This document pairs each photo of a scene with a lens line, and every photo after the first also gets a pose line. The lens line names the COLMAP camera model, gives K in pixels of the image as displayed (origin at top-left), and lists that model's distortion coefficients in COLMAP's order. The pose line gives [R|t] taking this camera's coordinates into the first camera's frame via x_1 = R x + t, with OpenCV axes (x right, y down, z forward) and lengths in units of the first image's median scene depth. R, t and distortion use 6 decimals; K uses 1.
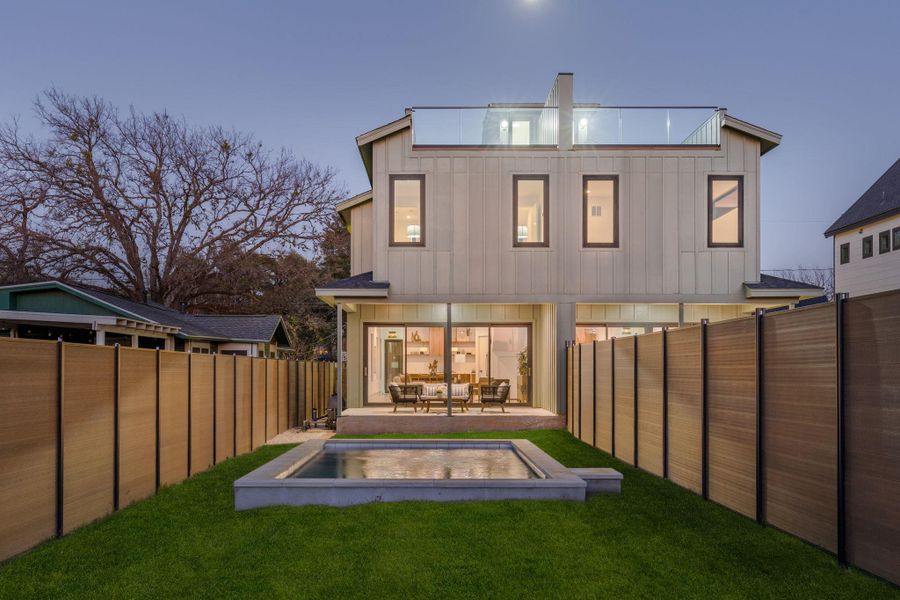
lens RADIAL K [[754.7, 0, 416.5], [0, 754.7, 361.8], [0, 0, 1]] dist [0.006217, 0.003149]
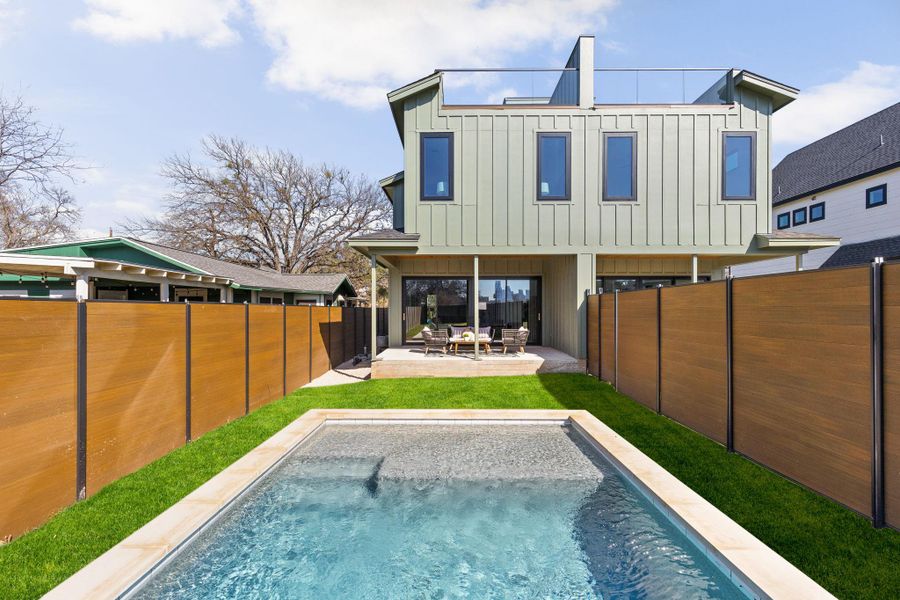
lens RADIAL K [[392.4, 0, 450.1], [0, 392.4, 310.5], [0, 0, 1]] dist [0.002038, 0.000397]
pose [[0.999948, -0.001659, 0.010019, 0.000412], [0.001554, 0.999944, 0.010478, -0.003535], [-0.010036, -0.010462, 0.999895, 0.372936]]
